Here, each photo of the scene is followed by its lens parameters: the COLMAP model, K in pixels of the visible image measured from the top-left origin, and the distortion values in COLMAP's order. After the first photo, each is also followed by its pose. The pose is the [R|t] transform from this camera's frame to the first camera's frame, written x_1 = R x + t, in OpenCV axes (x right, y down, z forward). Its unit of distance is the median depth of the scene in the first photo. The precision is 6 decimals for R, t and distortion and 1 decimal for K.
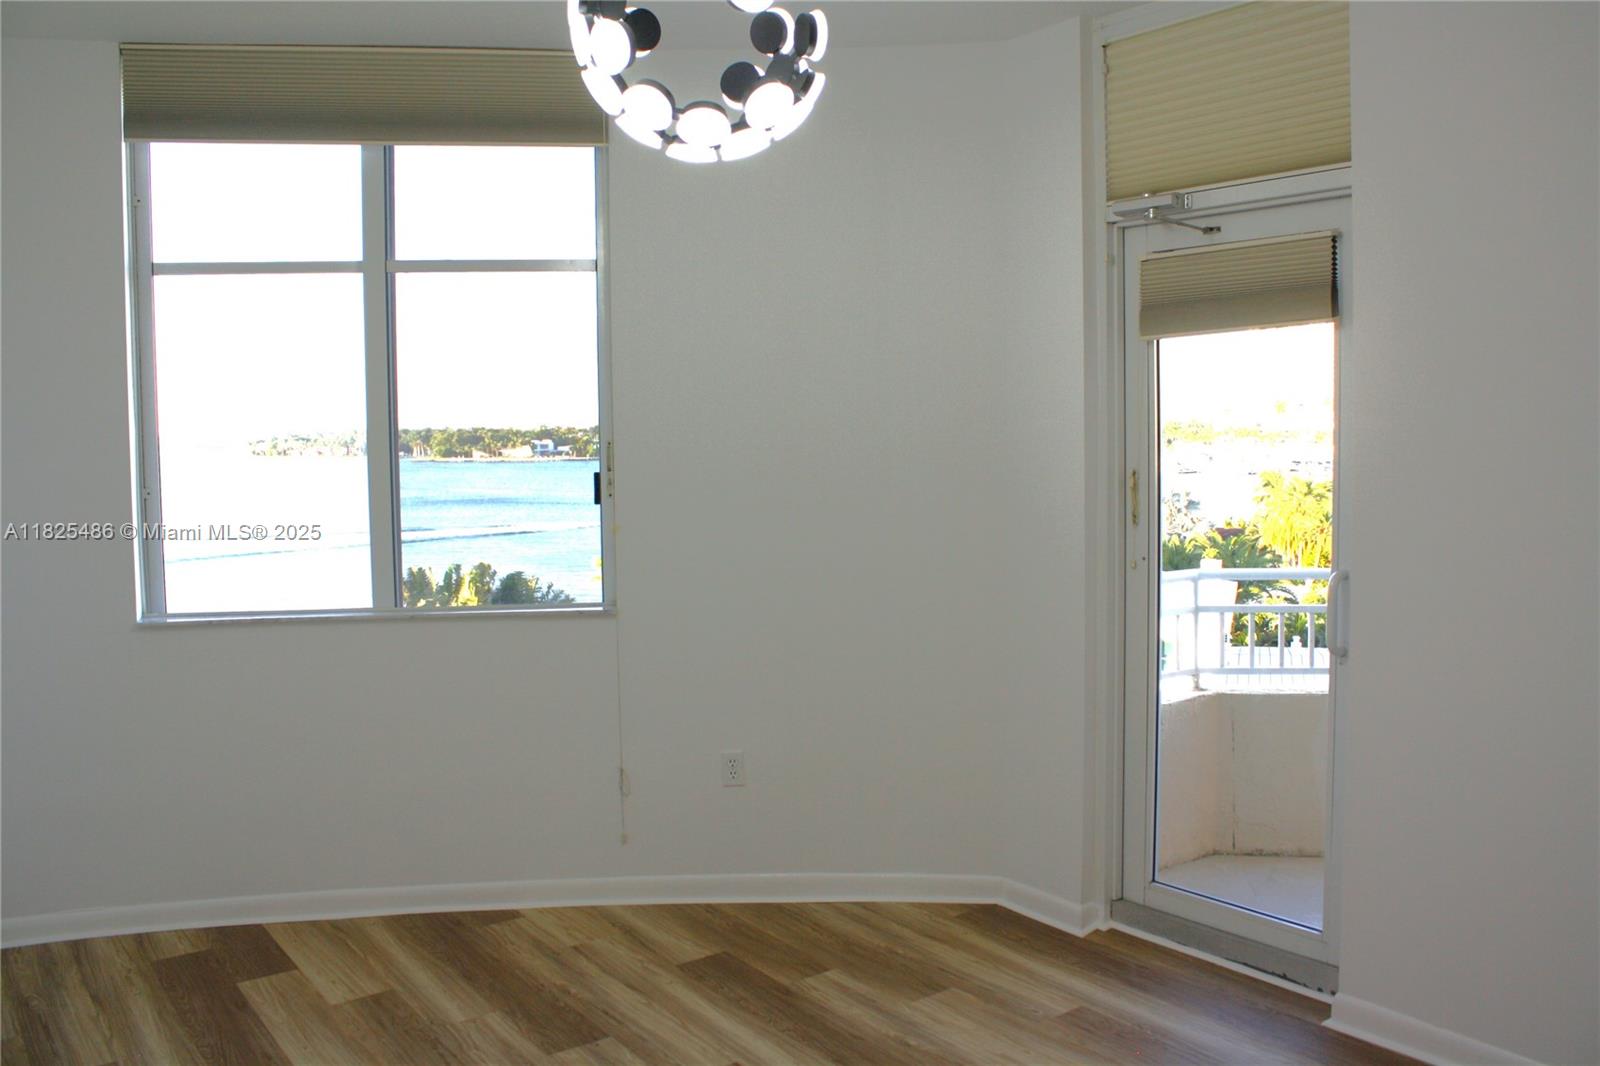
lens RADIAL K [[1347.9, 0, 797.2], [0, 1347.9, 537.9], [0, 0, 1]] dist [-0.096689, 0.044899]
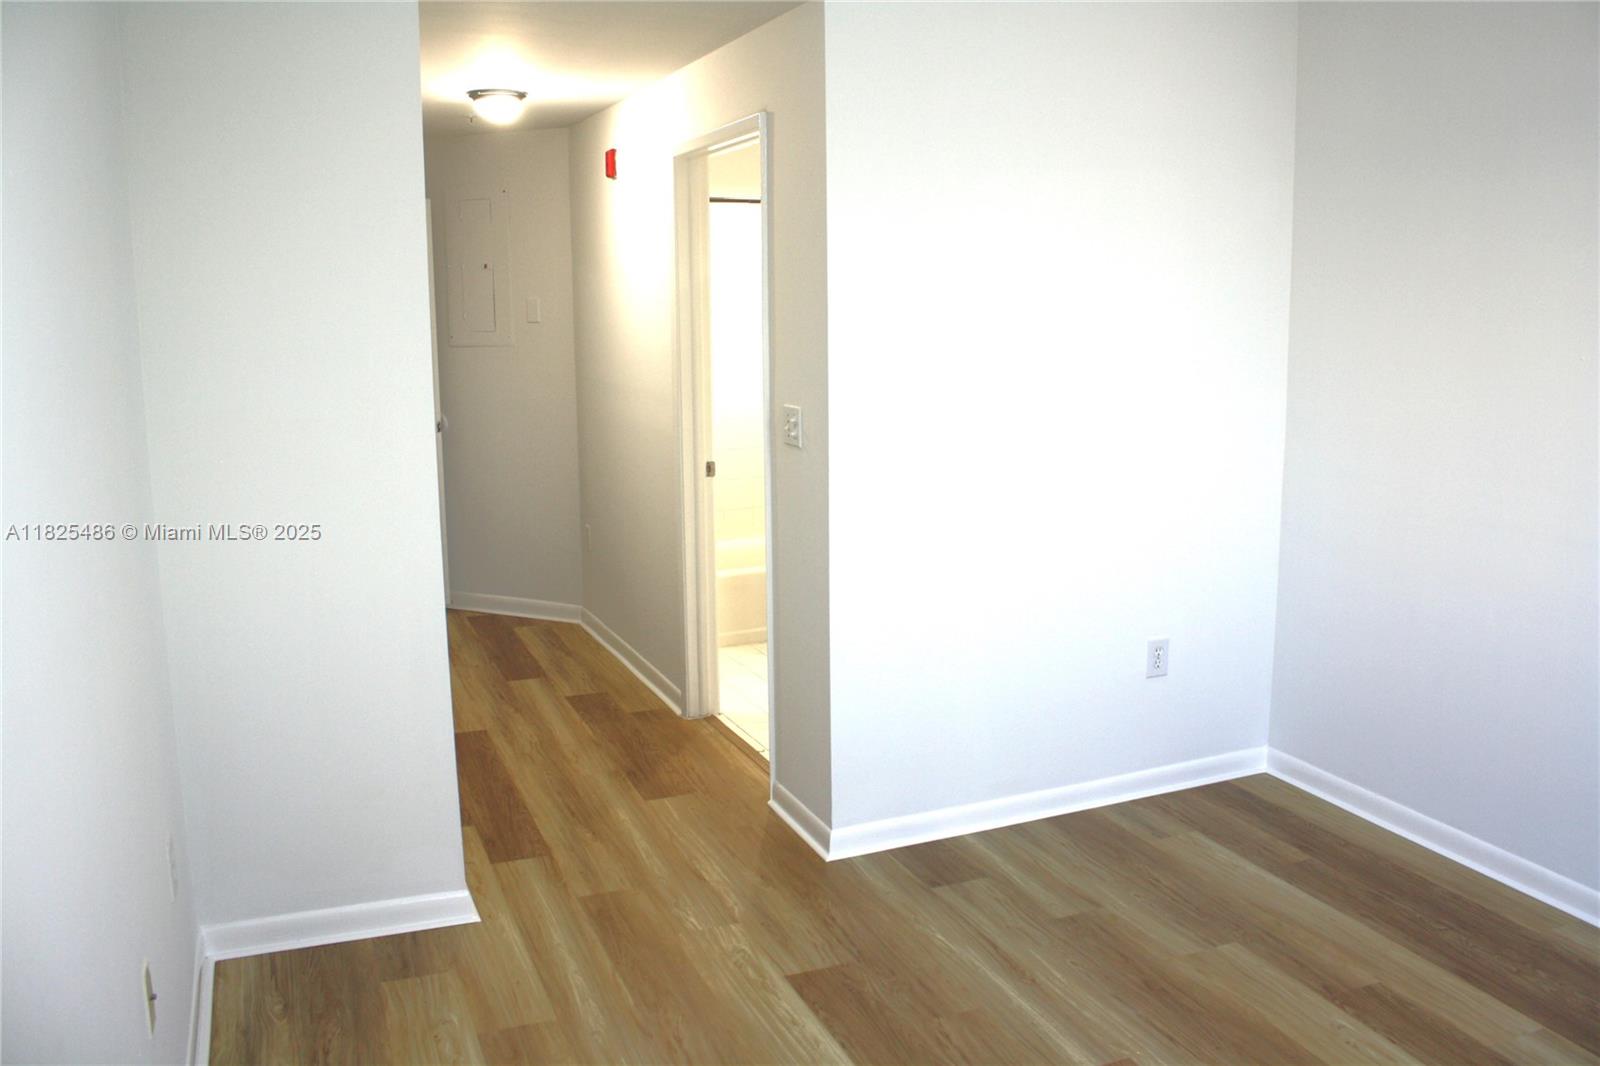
lens RADIAL K [[1308.2, 0, 794.0], [0, 1308.2, 527.2], [0, 0, 1]] dist [-0.100746, 0.003390]
pose [[-0.968591, -0.009243, 0.248486, -0.218759], [0.054042, 0.967598, 0.246646, -0.076590], [-0.242714, 0.252328, -0.936707, 0.925721]]
